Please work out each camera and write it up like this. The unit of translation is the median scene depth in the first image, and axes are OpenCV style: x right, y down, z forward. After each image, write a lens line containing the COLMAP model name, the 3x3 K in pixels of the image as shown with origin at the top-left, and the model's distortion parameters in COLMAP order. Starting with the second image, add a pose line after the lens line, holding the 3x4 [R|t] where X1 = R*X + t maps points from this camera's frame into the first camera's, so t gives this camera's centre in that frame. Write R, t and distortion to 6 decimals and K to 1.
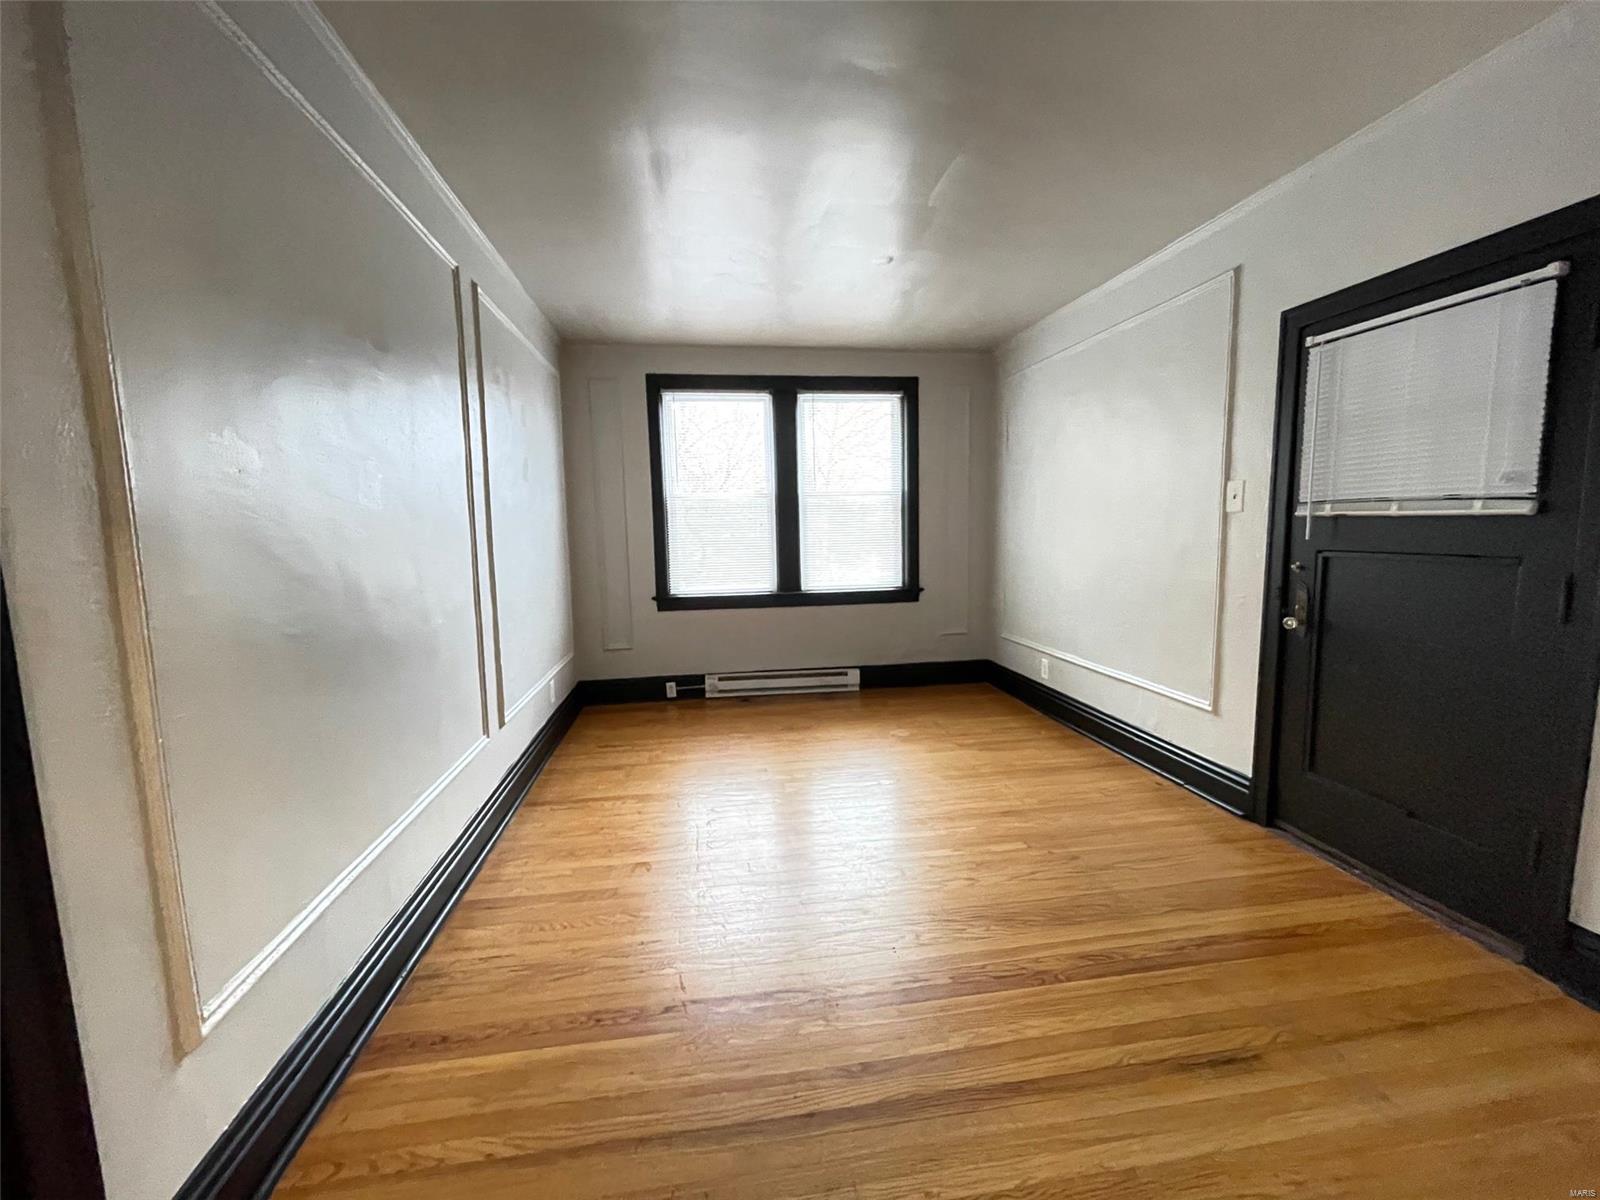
lens RADIAL K [[652.1, 0, 799.3], [0, 652.1, 600.4], [0, 0, 1]] dist [0.009767, -0.000408]
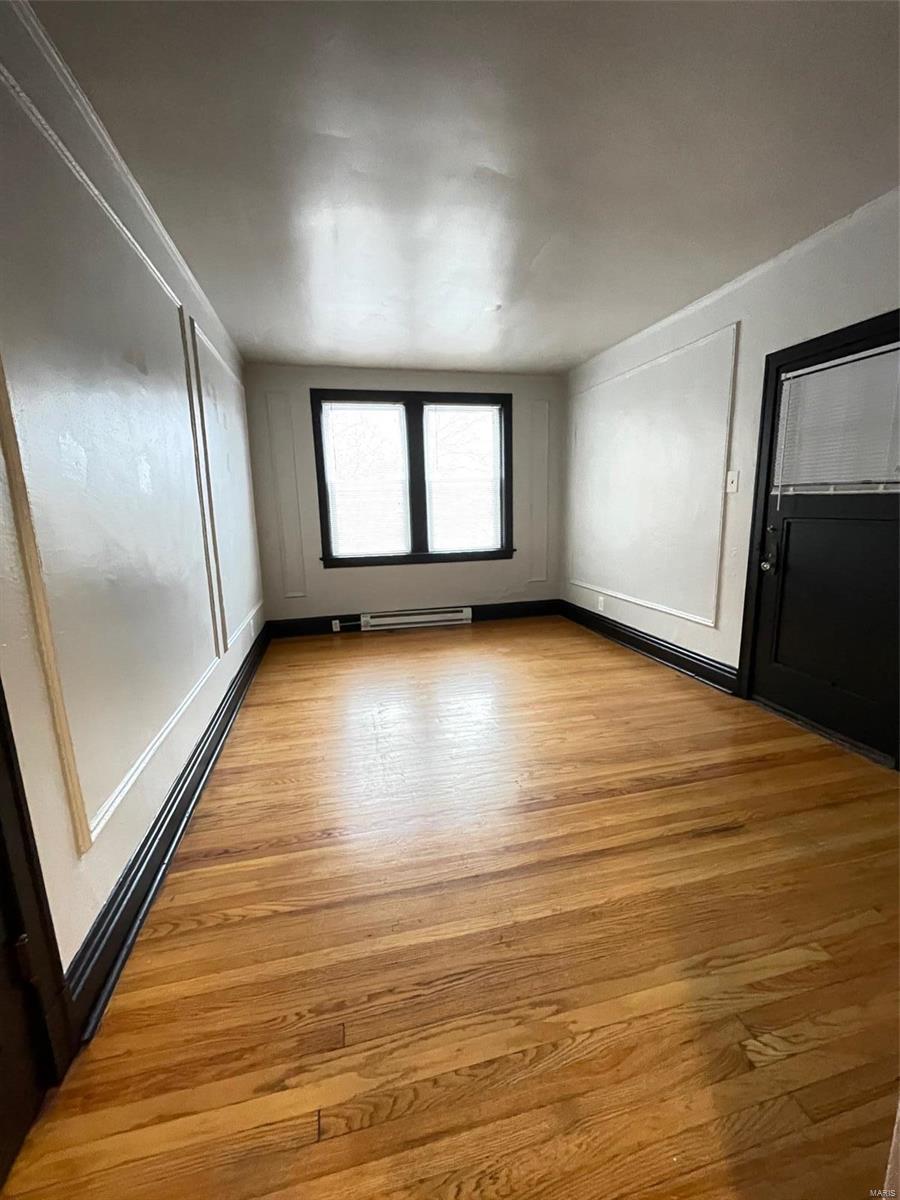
lens RADIAL K [[489.1, 0, 452.8], [0, 489.1, 596.4], [0, 0, 1]] dist [0.009767, -0.000408]
pose [[0.996002, -0.020640, 0.086916, -0.075498], [0.014528, 0.997415, 0.070376, 0.013784], [-0.088144, -0.068832, 0.993727, -0.075154]]
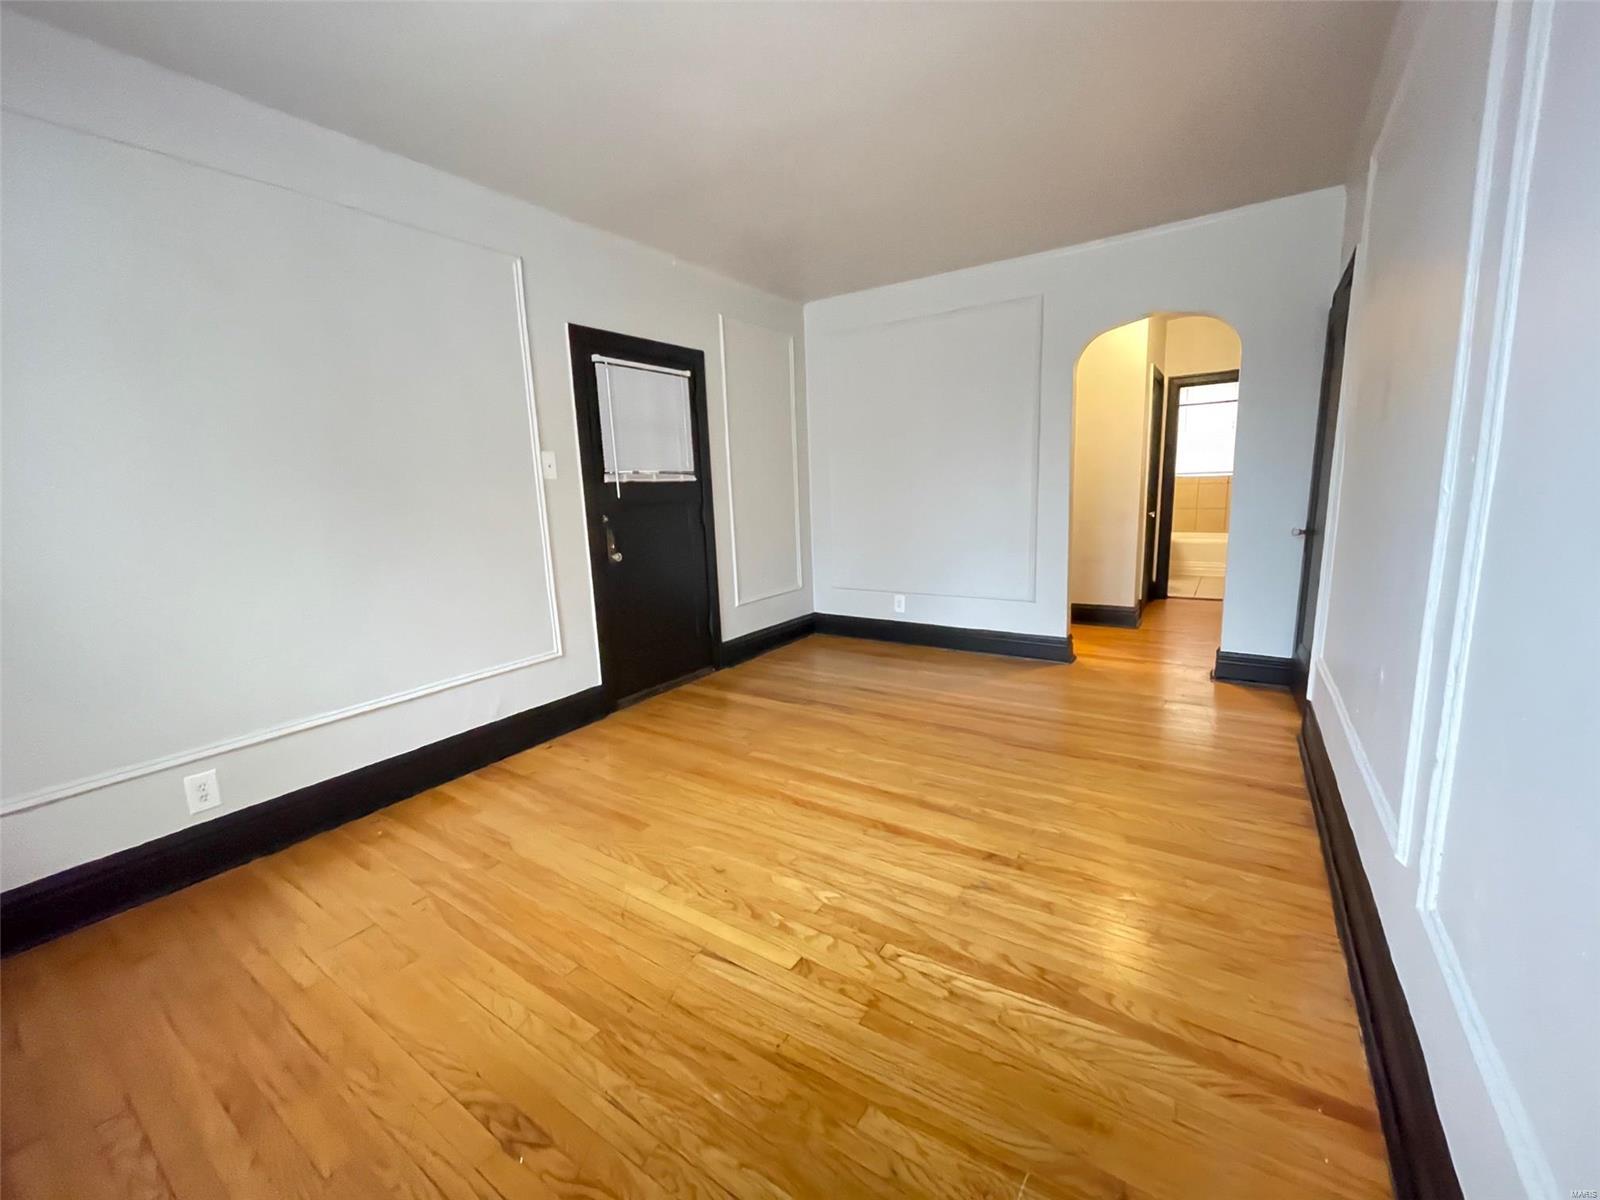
lens RADIAL K [[652.1, 0, 799.3], [0, 652.1, 600.4], [0, 0, 1]] dist [0.009767, -0.000408]
pose [[-0.735072, -0.071532, 0.674205, -0.510055], [0.133834, 0.959543, 0.247723, -0.175126], [-0.664648, 0.272325, -0.695759, 1.756424]]
